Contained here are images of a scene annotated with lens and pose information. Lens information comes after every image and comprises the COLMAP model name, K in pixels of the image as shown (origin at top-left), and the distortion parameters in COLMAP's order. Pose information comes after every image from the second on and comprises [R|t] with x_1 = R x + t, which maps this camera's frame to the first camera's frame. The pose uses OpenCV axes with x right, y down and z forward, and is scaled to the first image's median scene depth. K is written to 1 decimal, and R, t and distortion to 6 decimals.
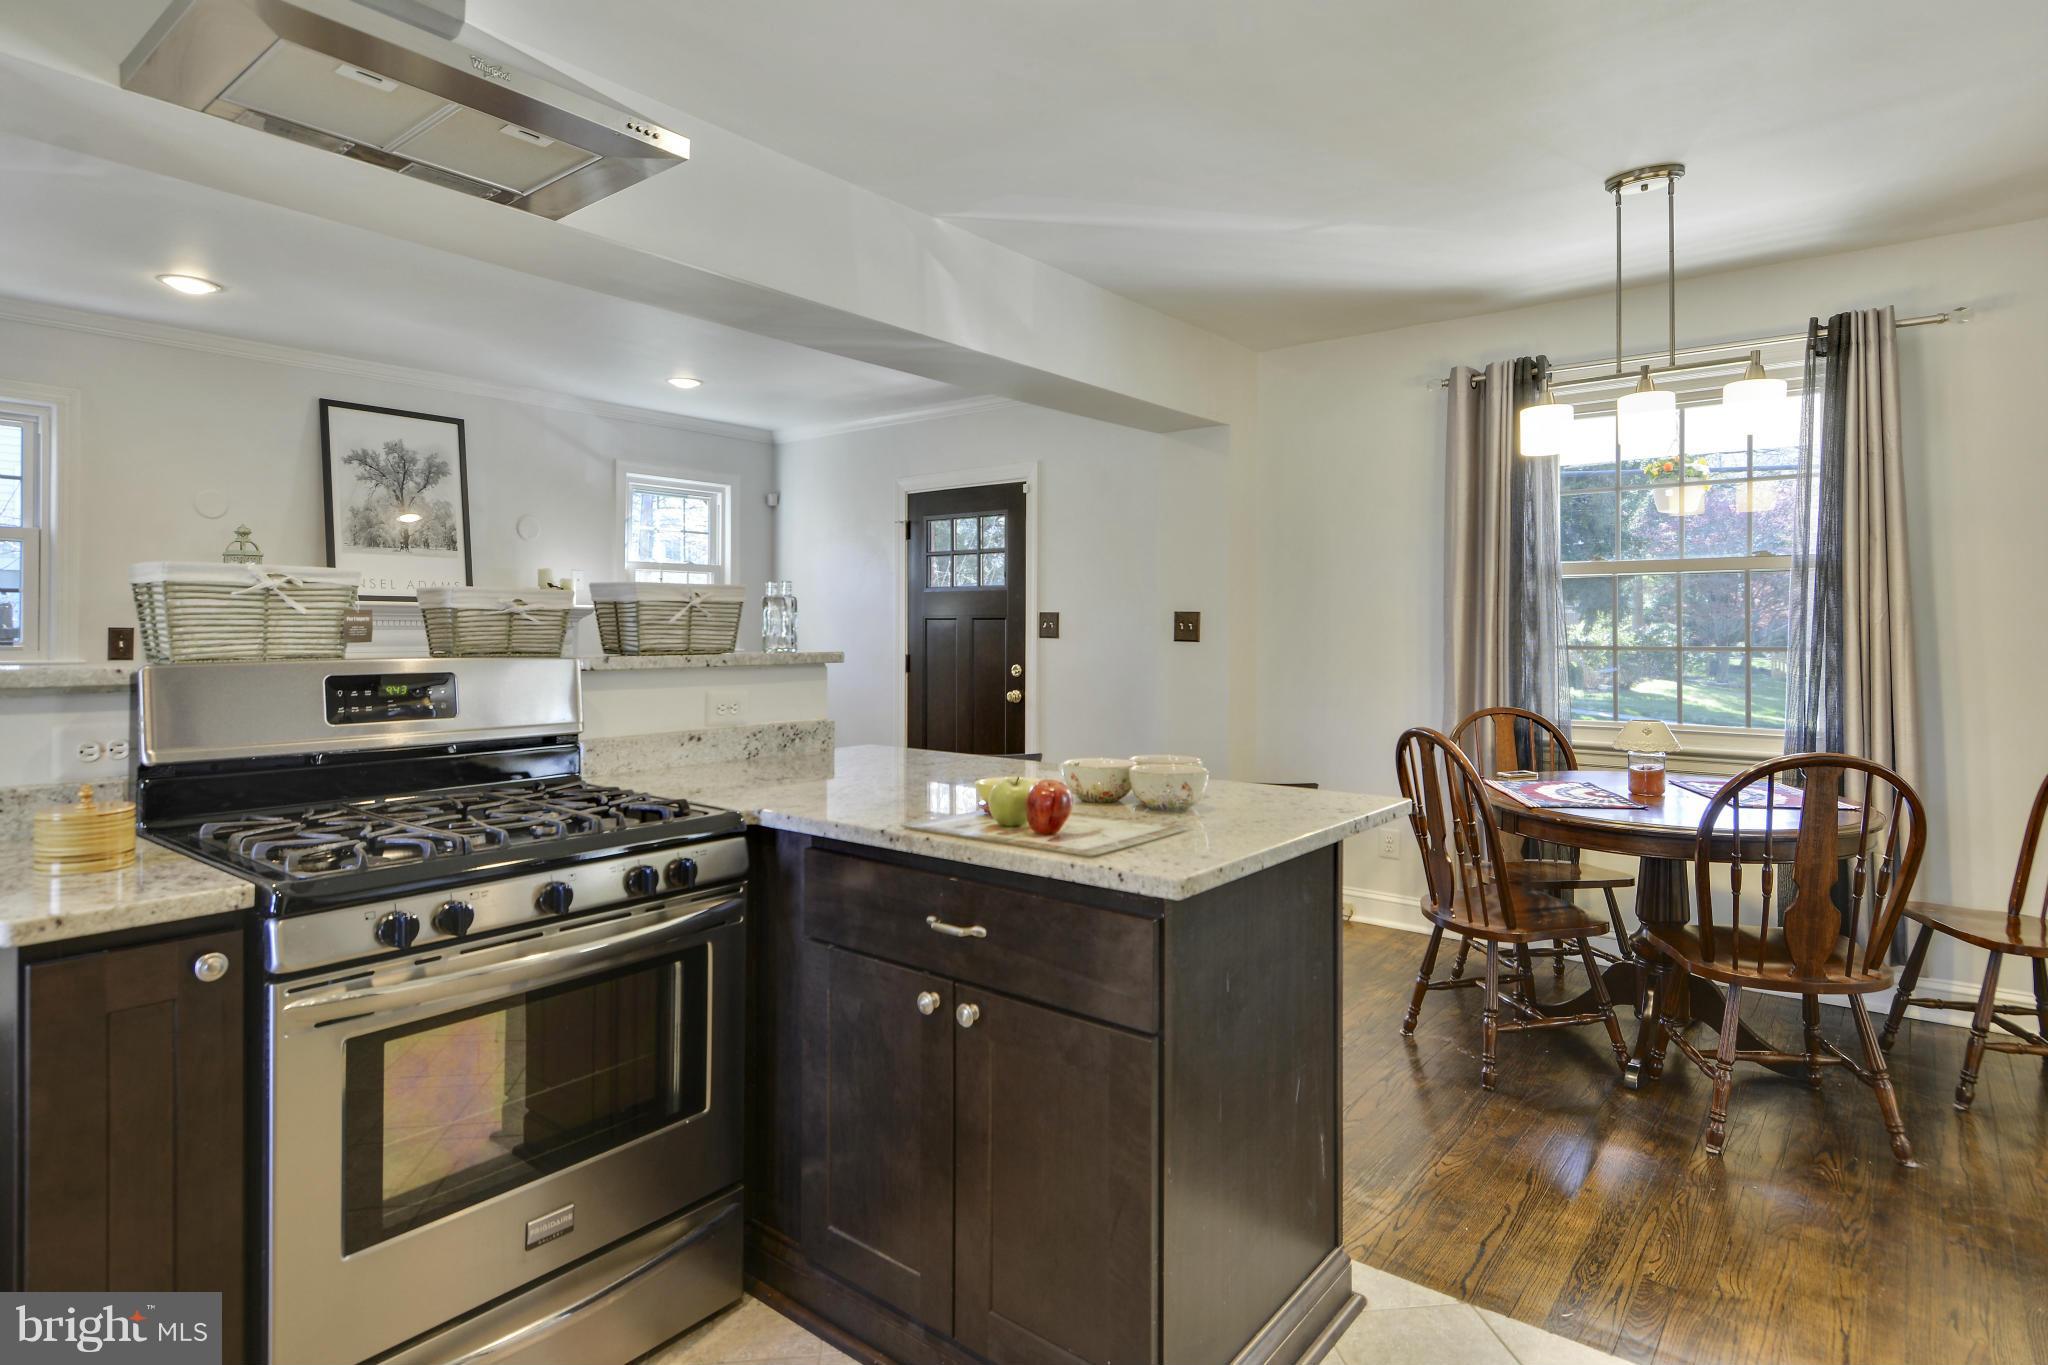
lens RADIAL K [[1087.4, 0, 1011.0], [0, 1087.4, 634.2], [0, 0, 1]] dist [-0.005033, -0.002649]
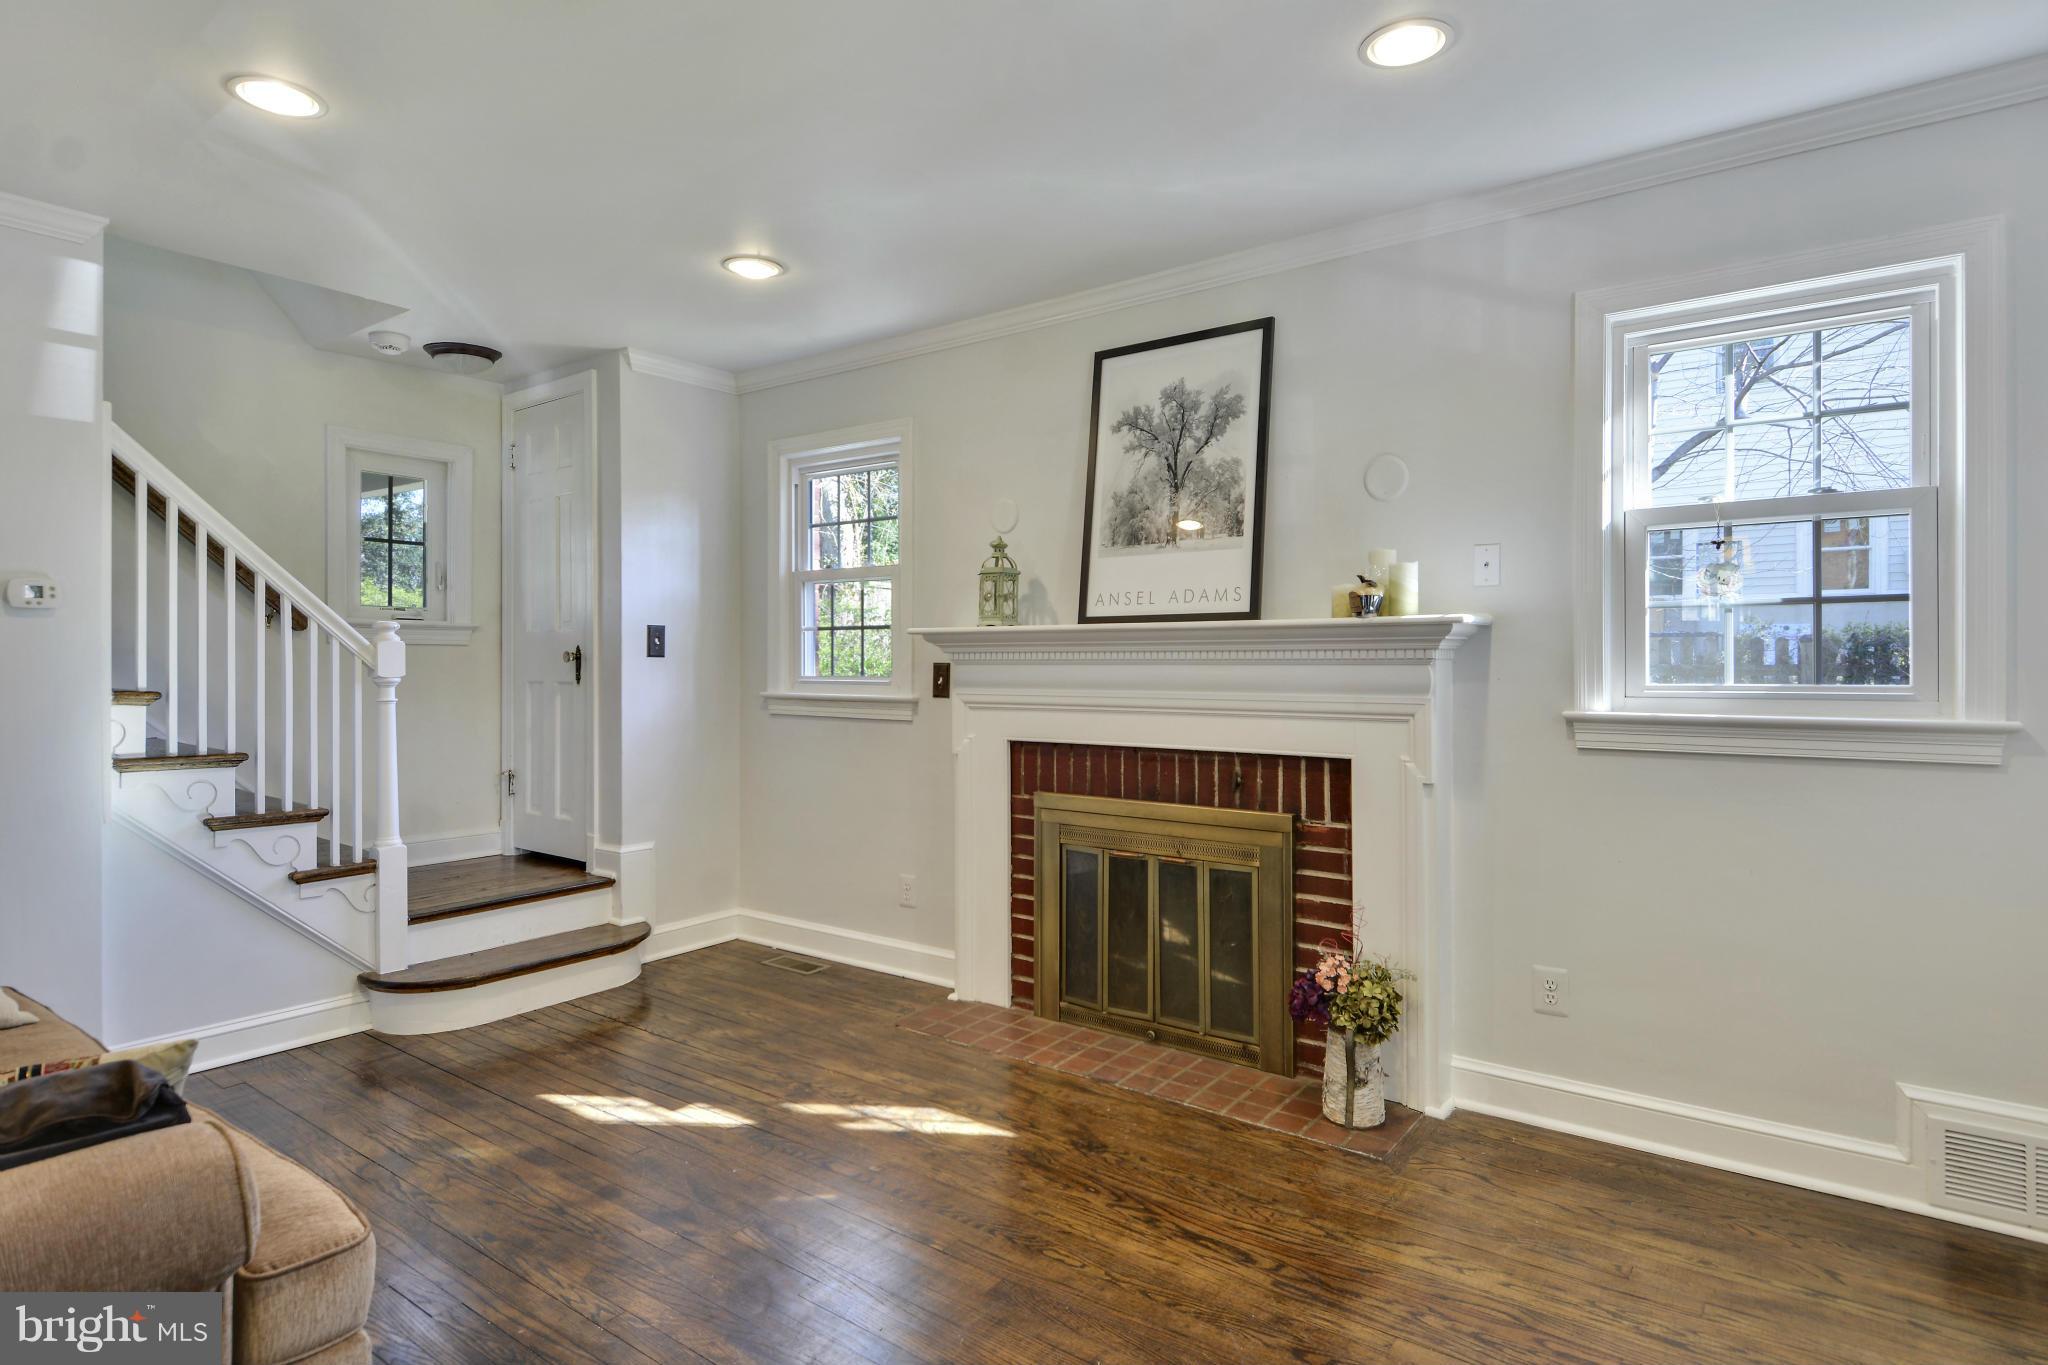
lens RADIAL K [[1087.4, 0, 1023.1], [0, 1087.4, 670.8], [0, 0, 1]] dist [-0.005033, -0.002649]
pose [[0.042373, 0.005524, -0.999087, 0.100799], [-0.003949, 0.999978, 0.005361, -0.003571], [0.999094, 0.003719, 0.042394, 0.880632]]
